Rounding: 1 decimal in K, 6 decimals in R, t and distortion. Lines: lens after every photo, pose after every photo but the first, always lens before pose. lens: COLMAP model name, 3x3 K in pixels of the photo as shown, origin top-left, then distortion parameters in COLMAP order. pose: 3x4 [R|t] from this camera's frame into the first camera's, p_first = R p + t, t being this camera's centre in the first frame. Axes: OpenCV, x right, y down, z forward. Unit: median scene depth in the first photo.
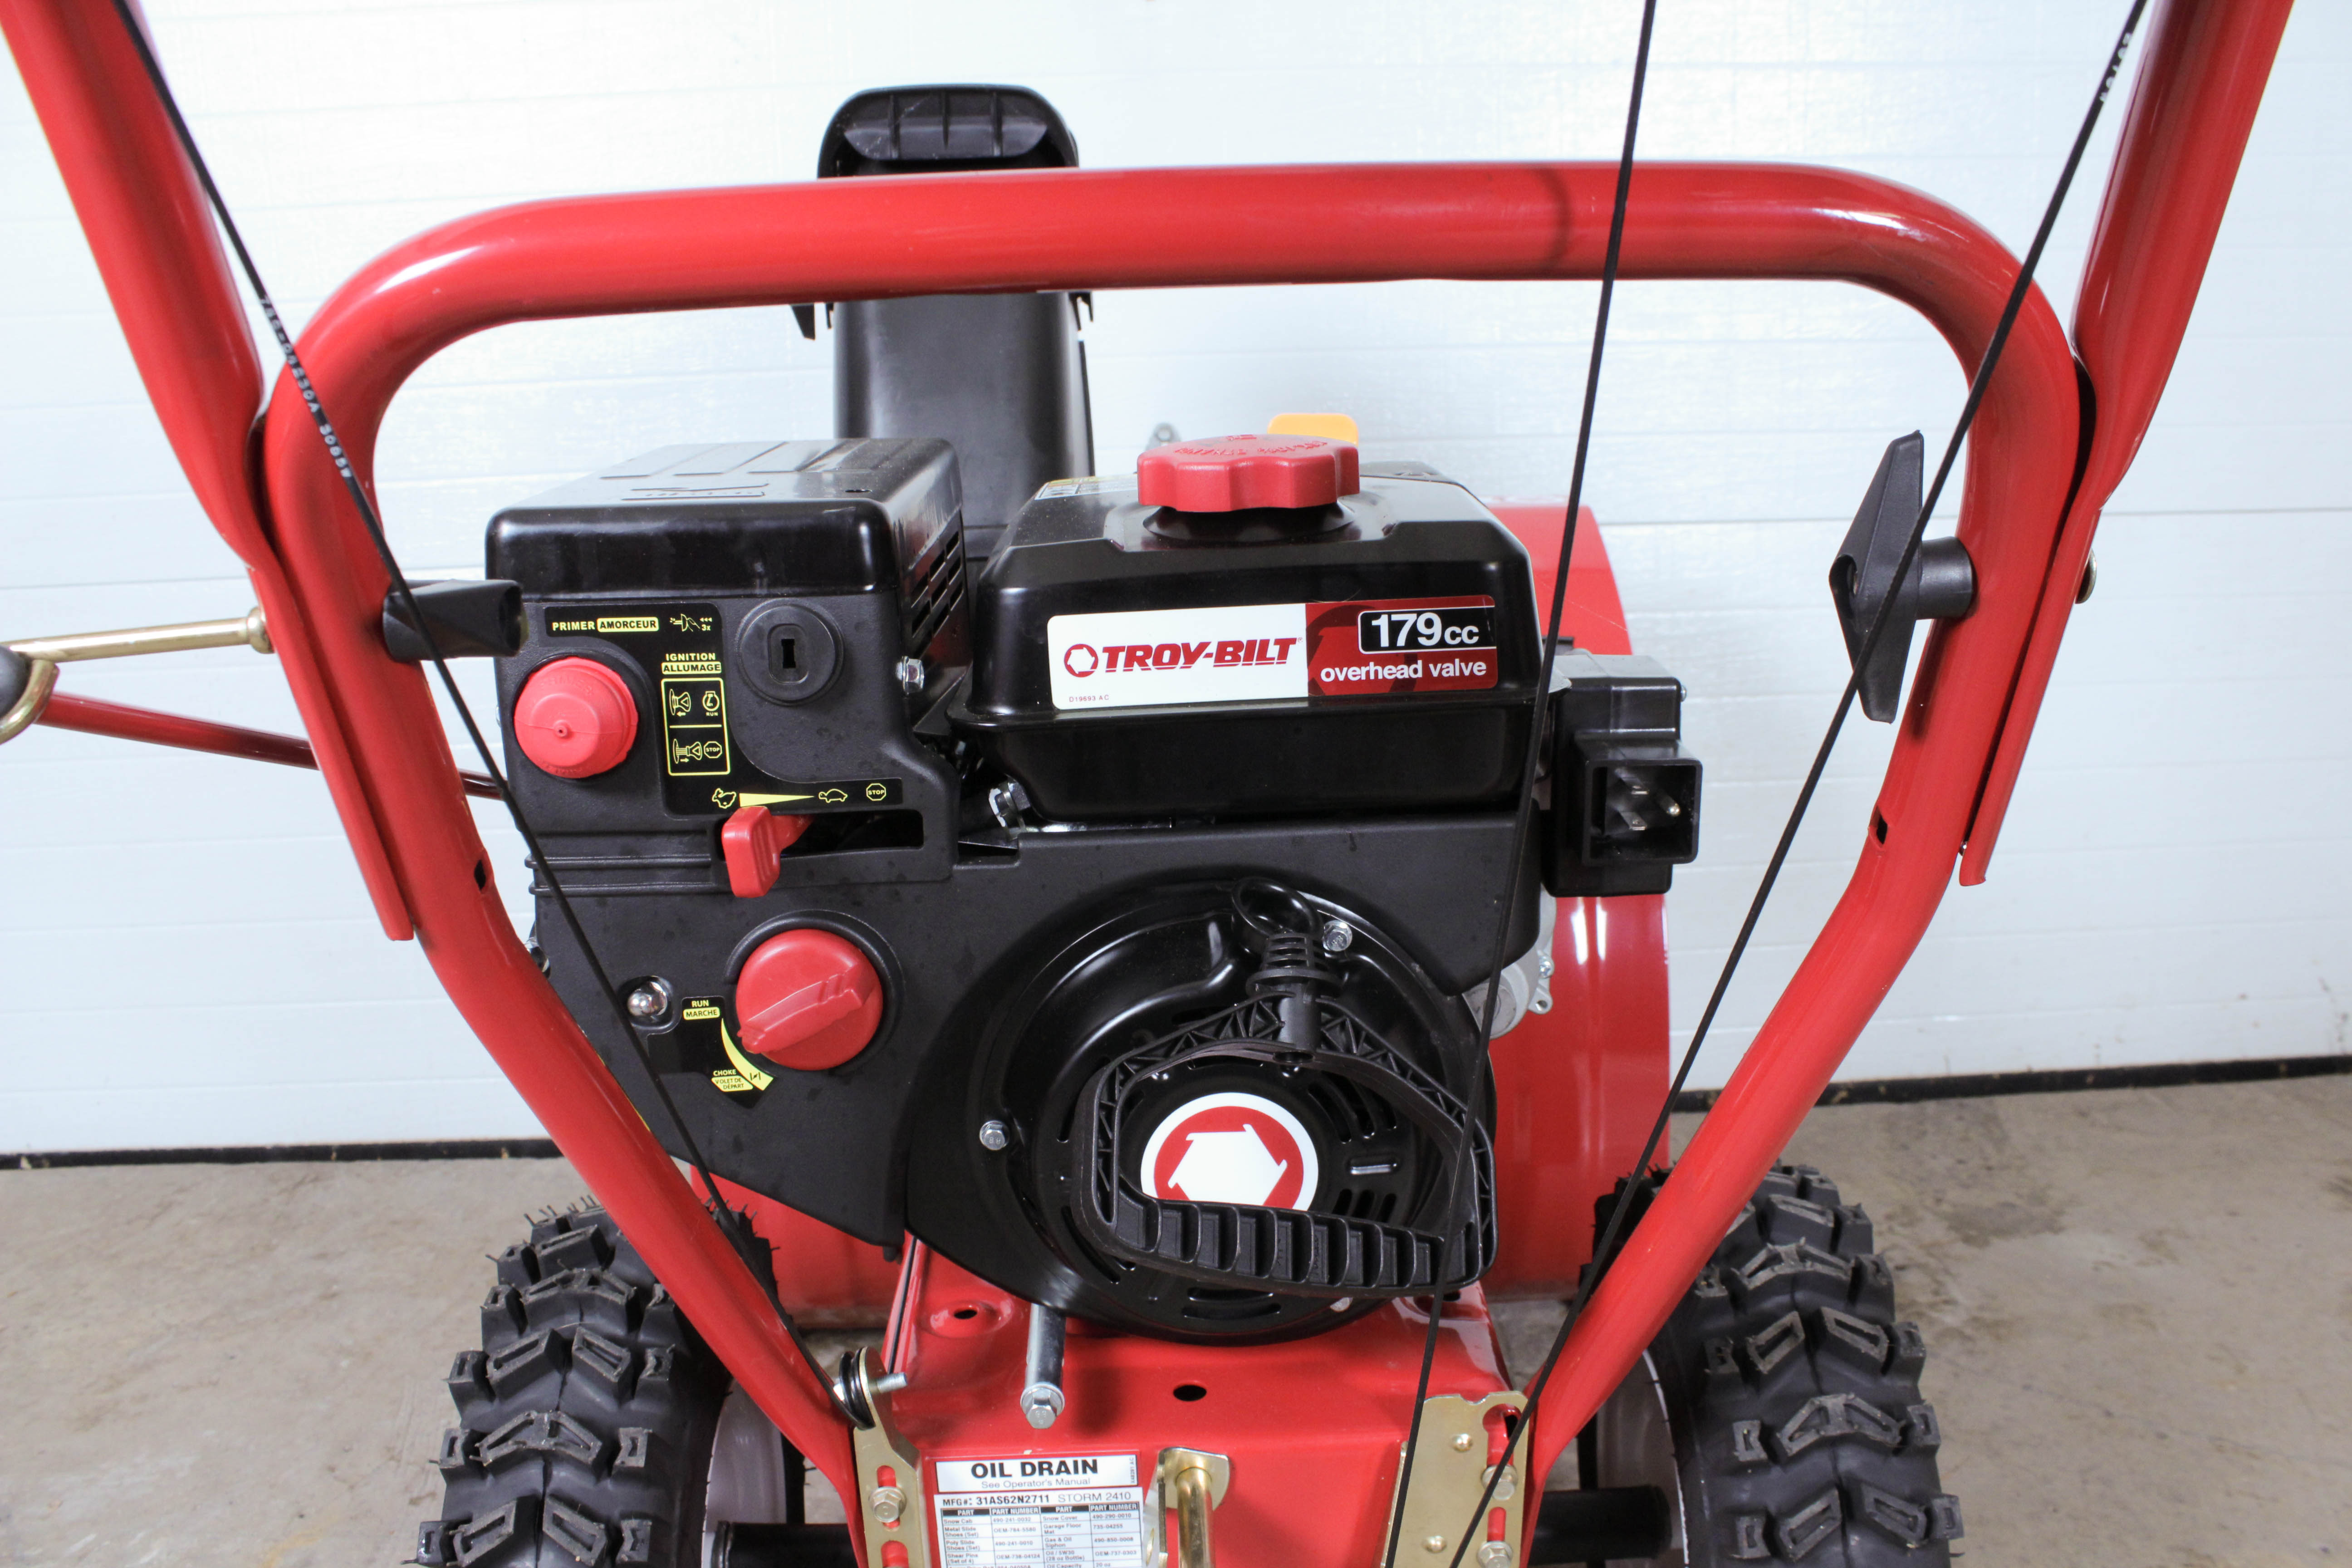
lens RADIAL K [[1924.3, 0, 1190.0], [0, 1924.3, 786.0], [0, 0, 1]] dist [-0.163972, 0.137167]
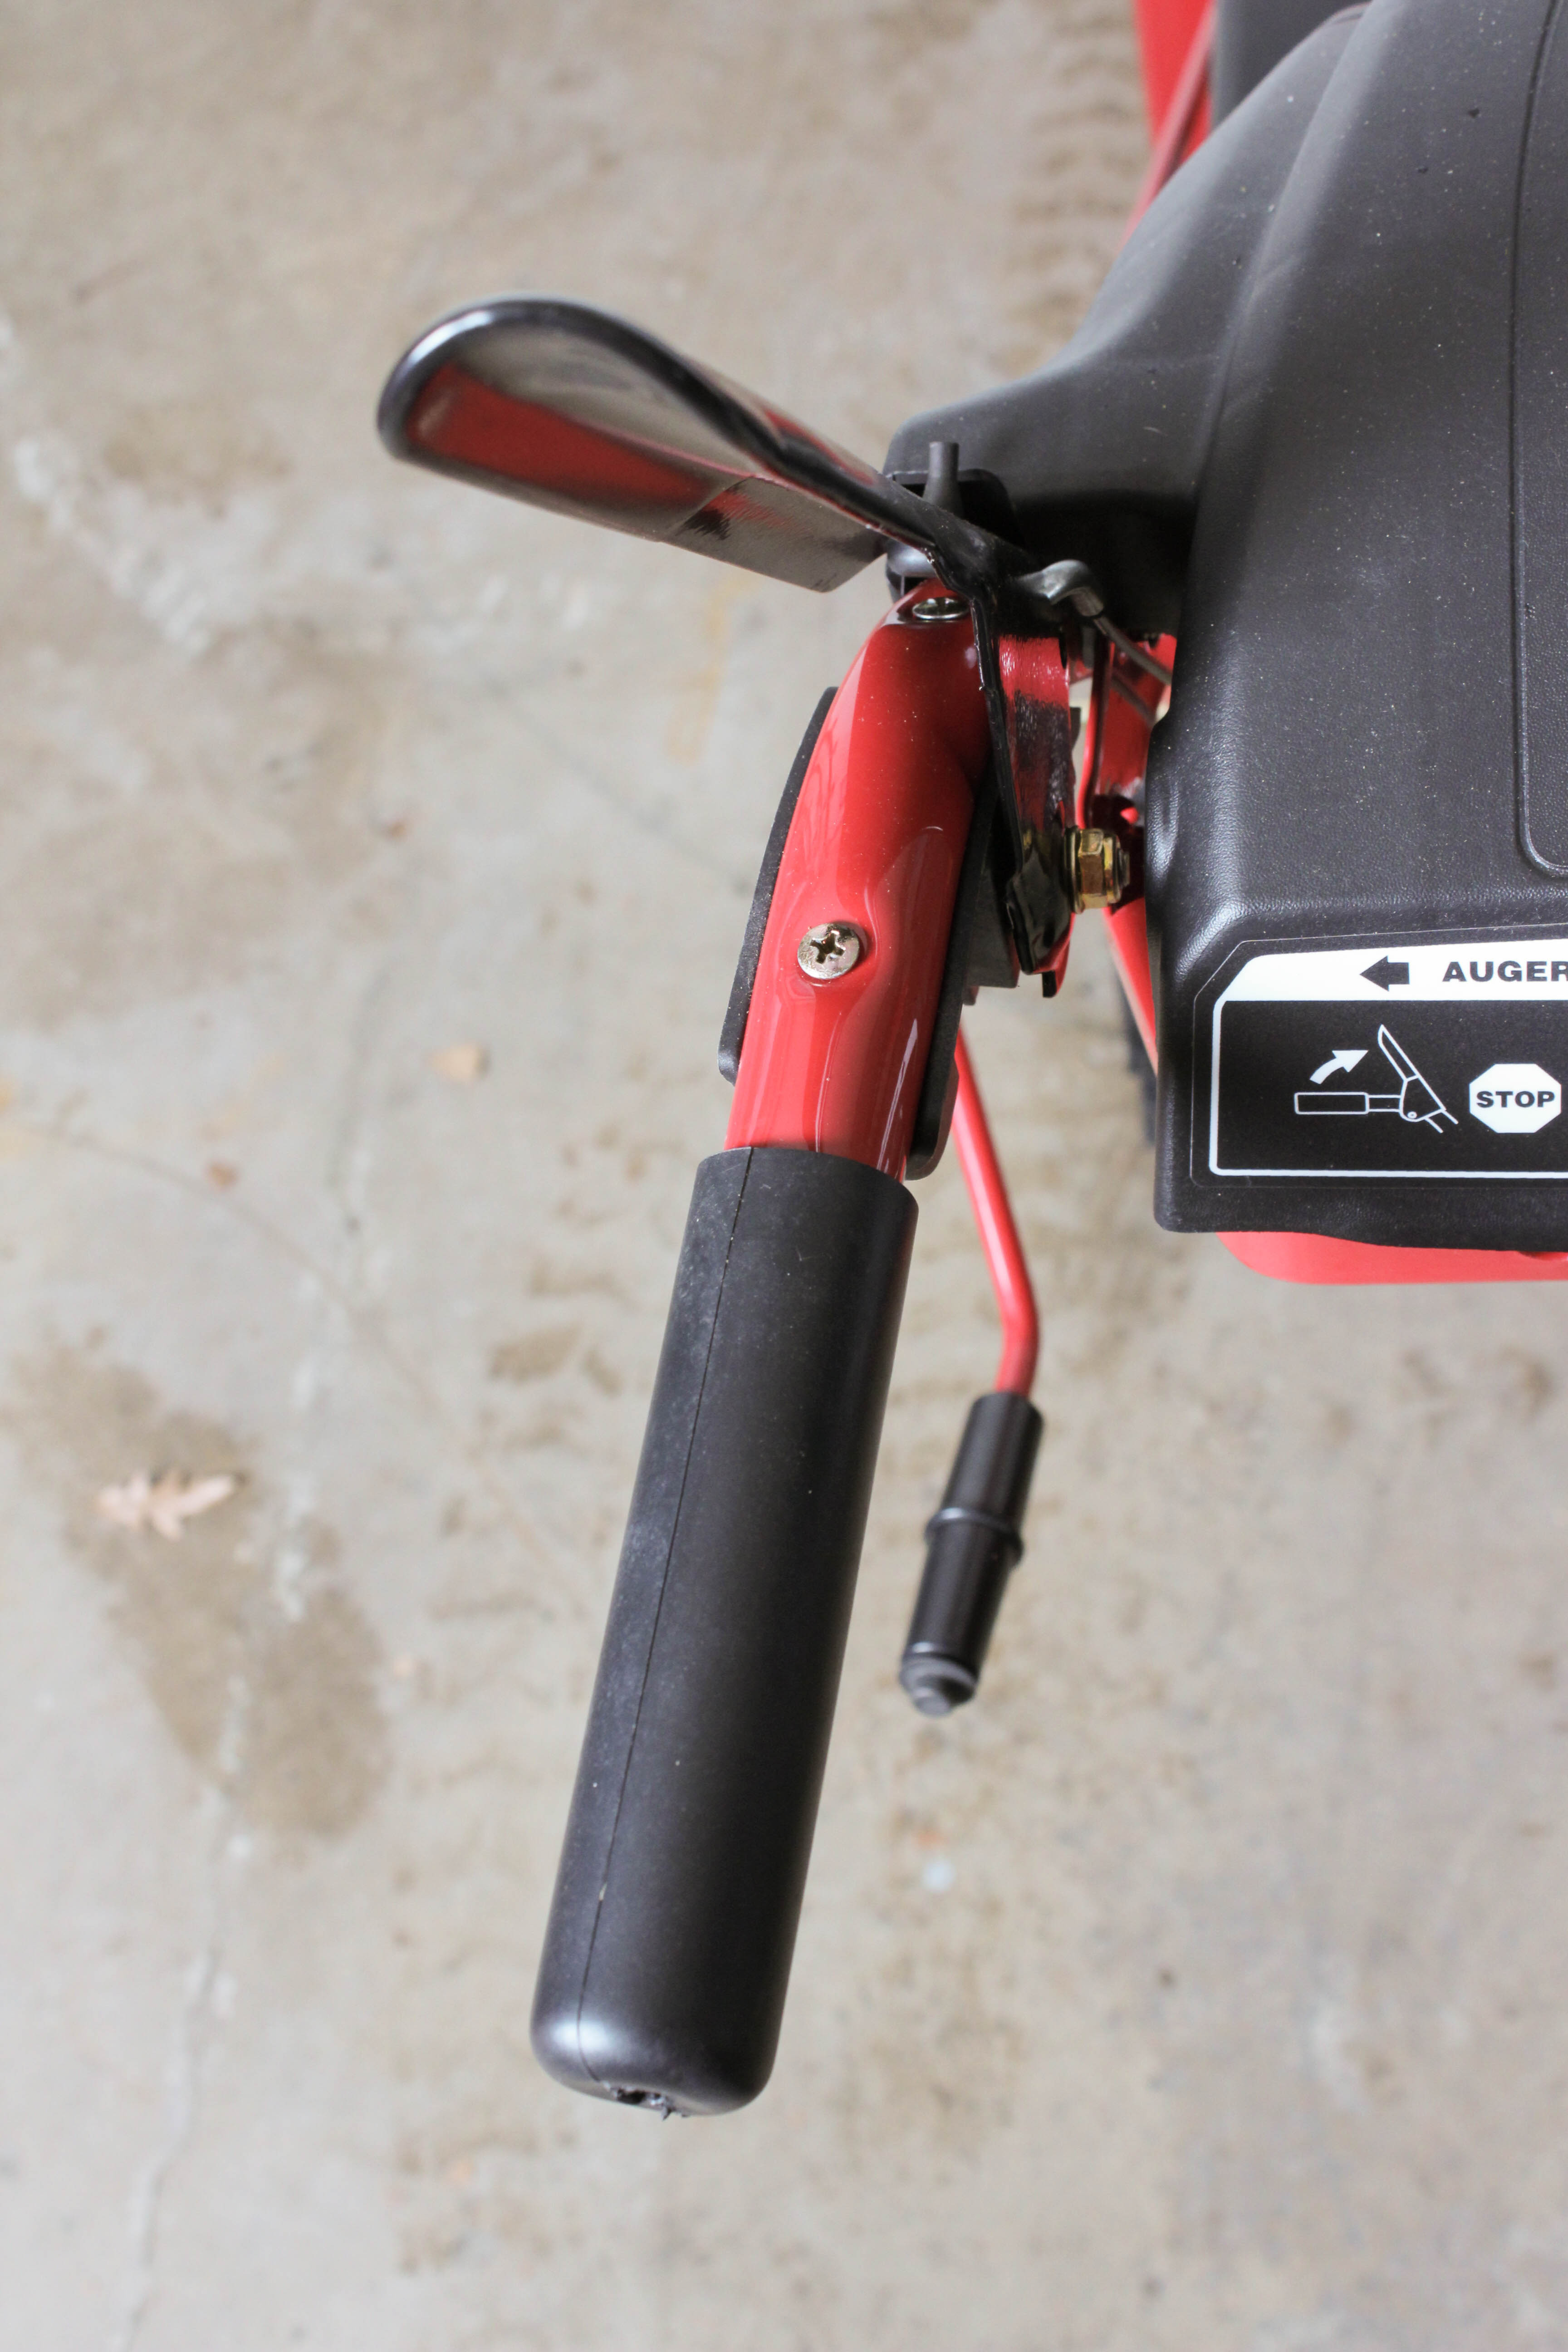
lens RADIAL K [[3252.0, 0, 779.2], [0, 3252.0, 1154.8], [0, 0, 1]] dist [-0.047485, 0.000000]
pose [[0.977152, 0.024962, -0.211070, -0.216627], [0.143386, 0.655627, 0.741346, -0.898206], [0.156888, -0.754672, 0.637068, -0.293125]]
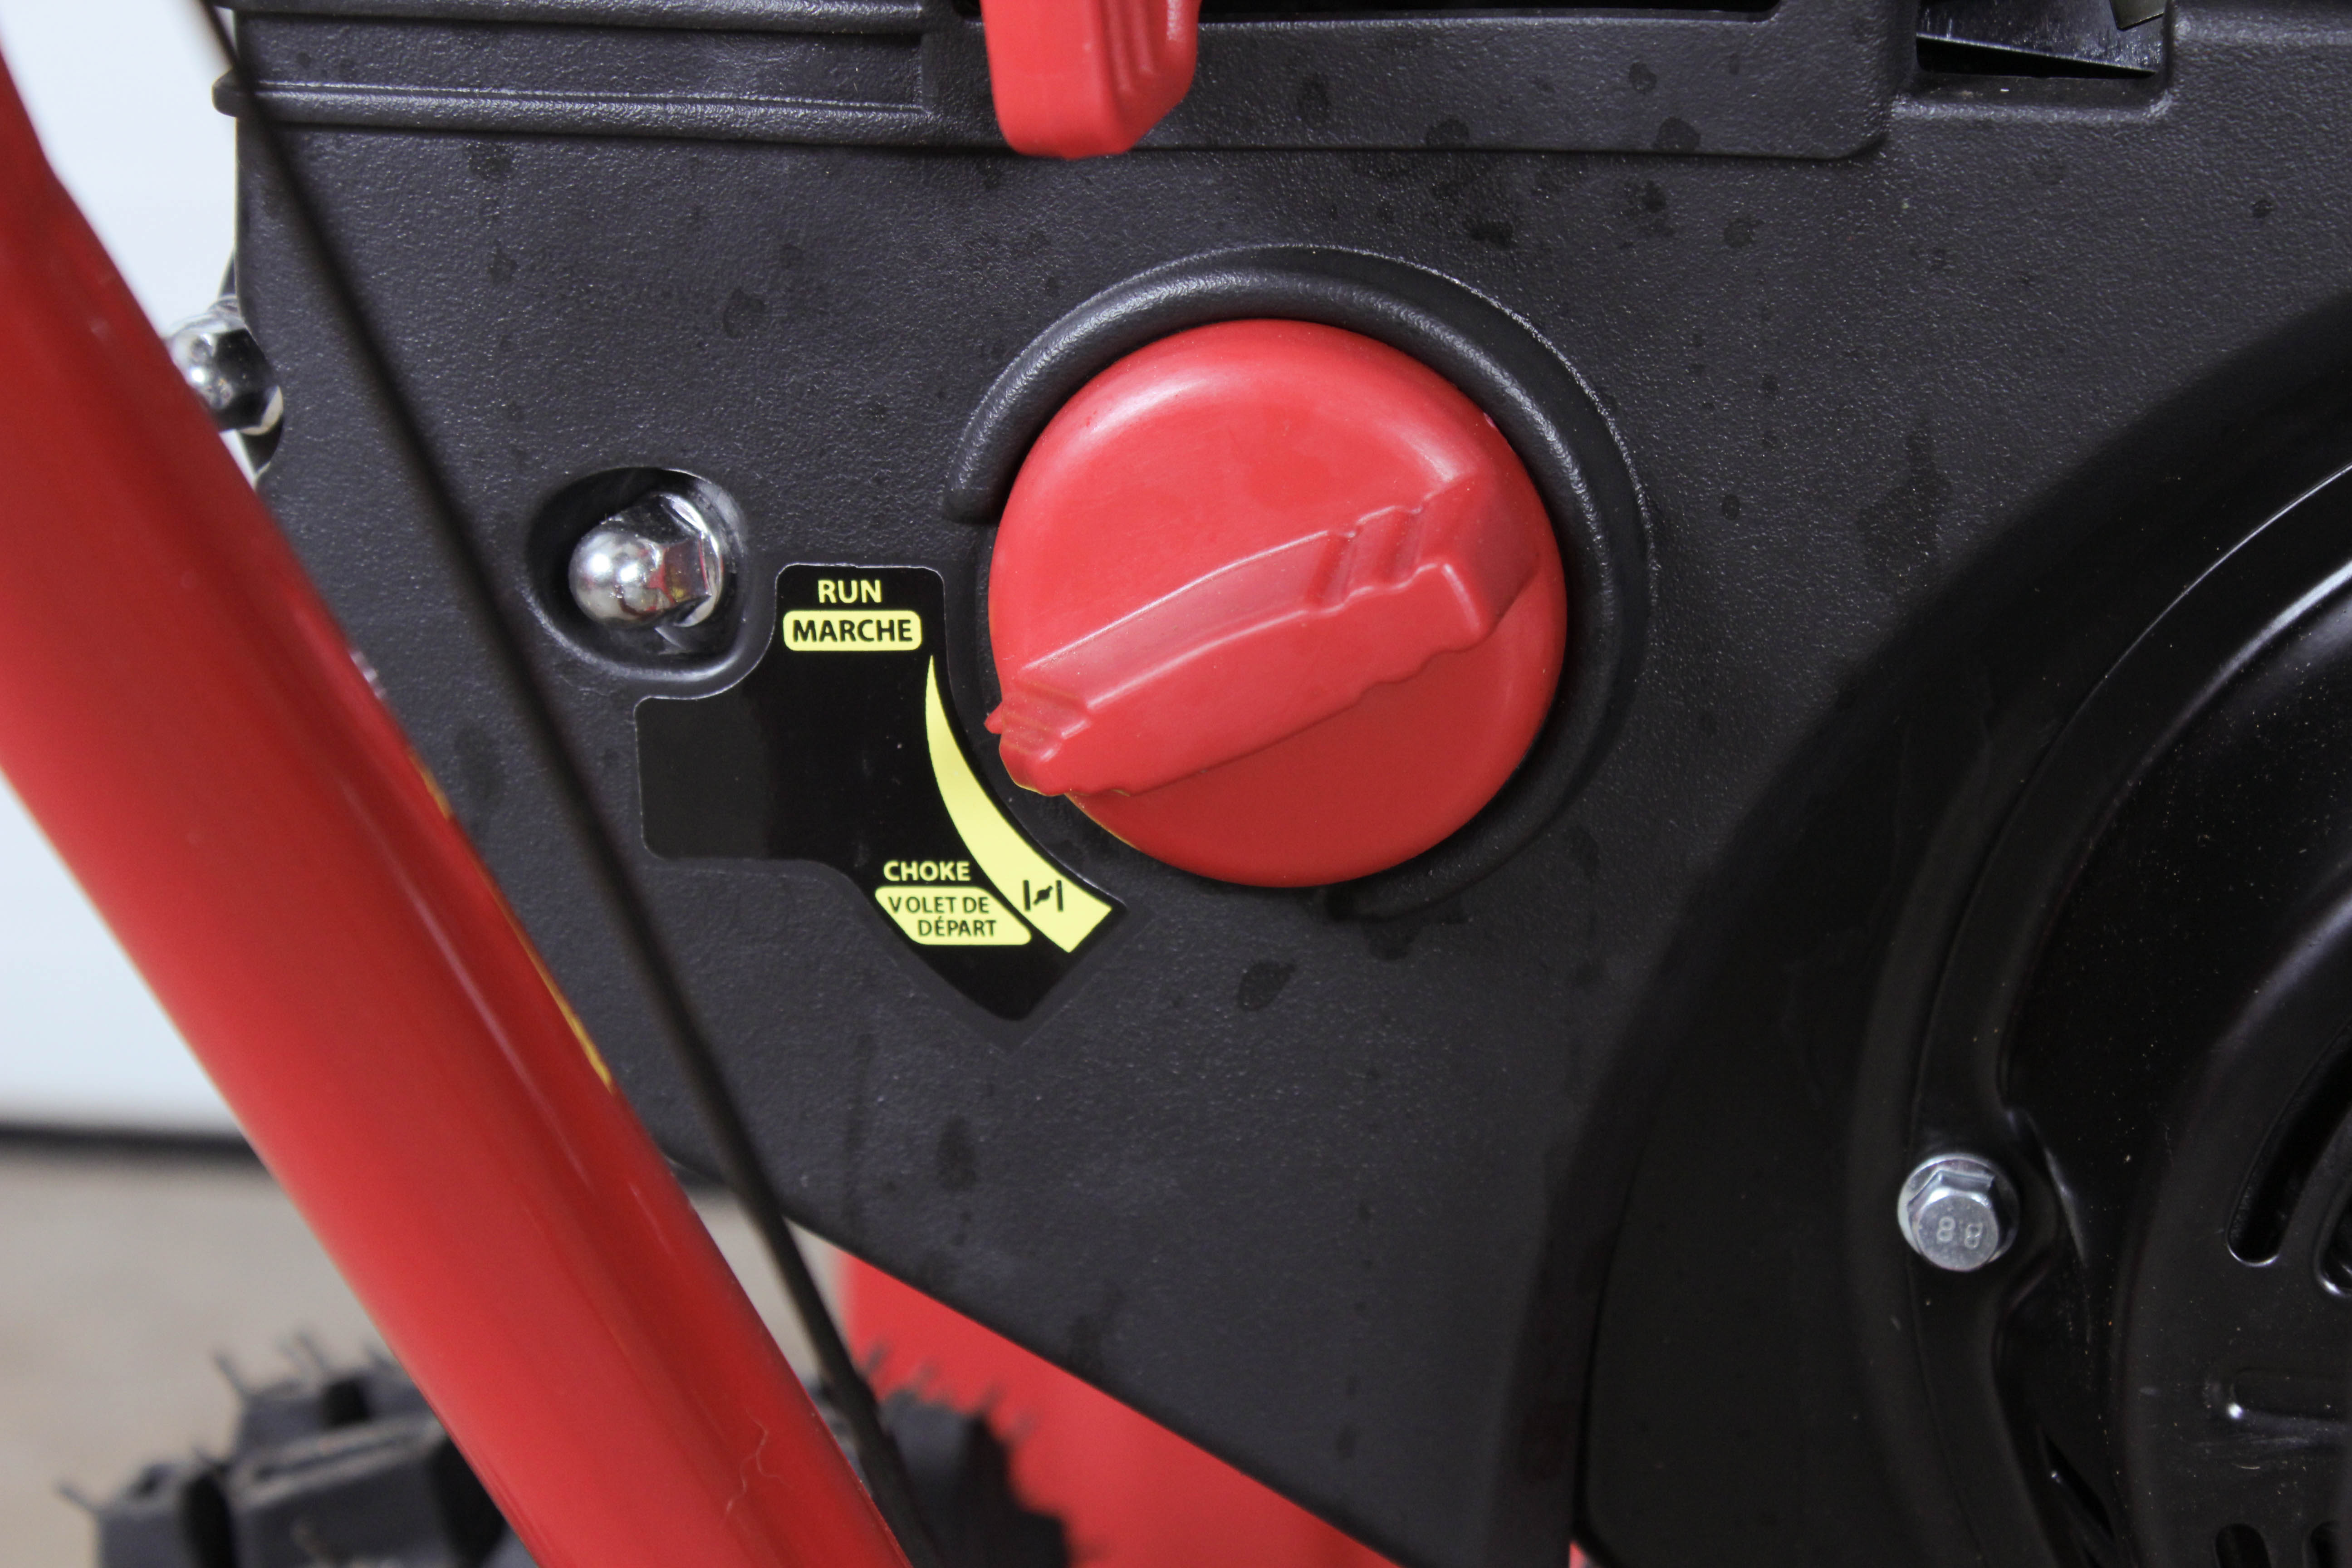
lens RADIAL K [[5596.9, 0, 1196.3], [0, 5596.9, 789.1], [0, 0, 1]] dist [0.086624, 0.000000]
pose [[0.974383, 0.084737, -0.208321, -0.051134], [-0.064420, 0.992649, 0.102460, 0.058348], [0.215472, -0.086415, 0.972679, 0.264991]]
